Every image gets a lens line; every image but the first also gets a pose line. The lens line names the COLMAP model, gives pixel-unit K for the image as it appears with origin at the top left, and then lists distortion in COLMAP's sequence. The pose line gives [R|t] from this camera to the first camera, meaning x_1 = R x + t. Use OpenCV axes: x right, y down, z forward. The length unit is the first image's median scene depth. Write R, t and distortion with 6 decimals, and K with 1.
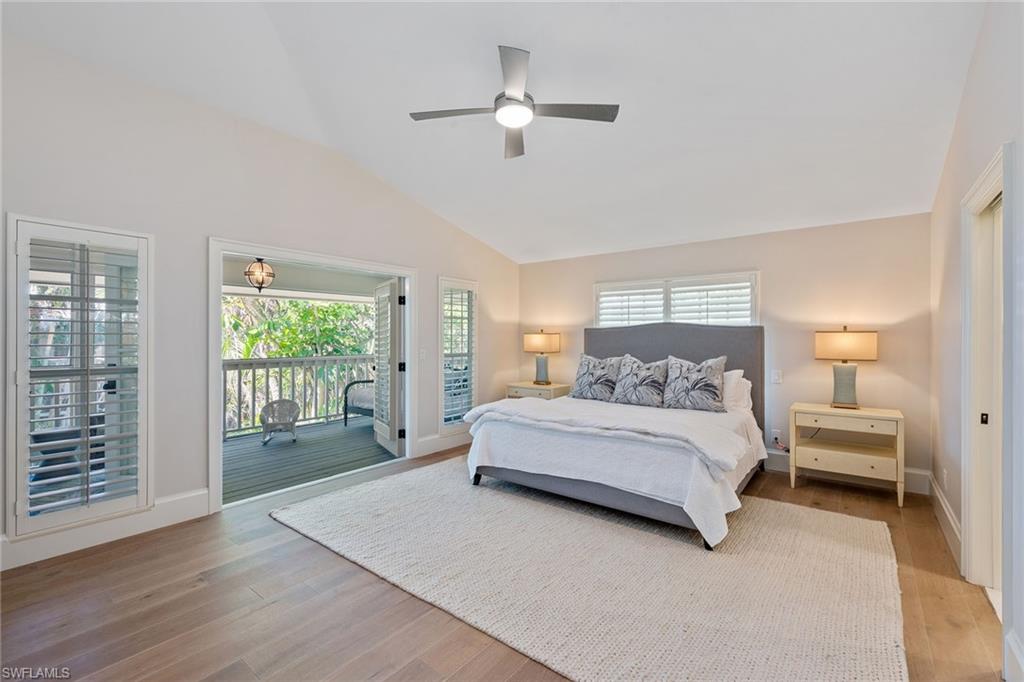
lens RADIAL K [[443.0, 0, 509.4], [0, 443.0, 339.5], [0, 0, 1]] dist [0.000997, -0.001943]
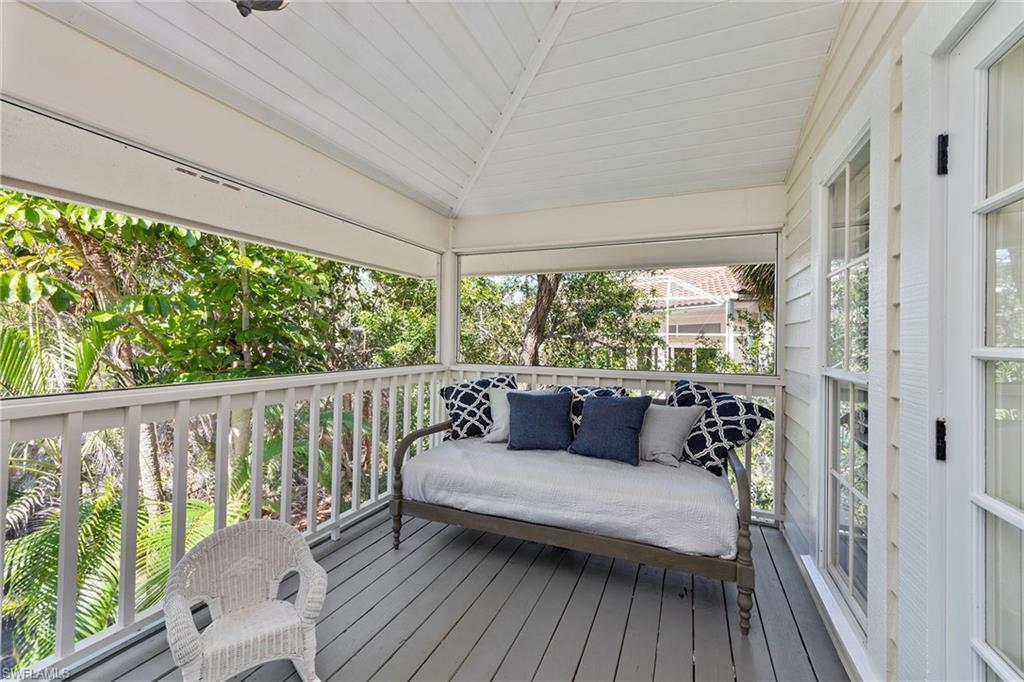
lens RADIAL K [[423.4, 0, 508.8], [0, 423.4, 338.2], [0, 0, 1]] dist [0.007770, -0.000177]
pose [[0.967454, 0.013581, 0.252682, -0.258431], [-0.011194, 0.999878, -0.010881, 0.005958], [-0.252799, 0.007698, 0.967488, 0.421217]]
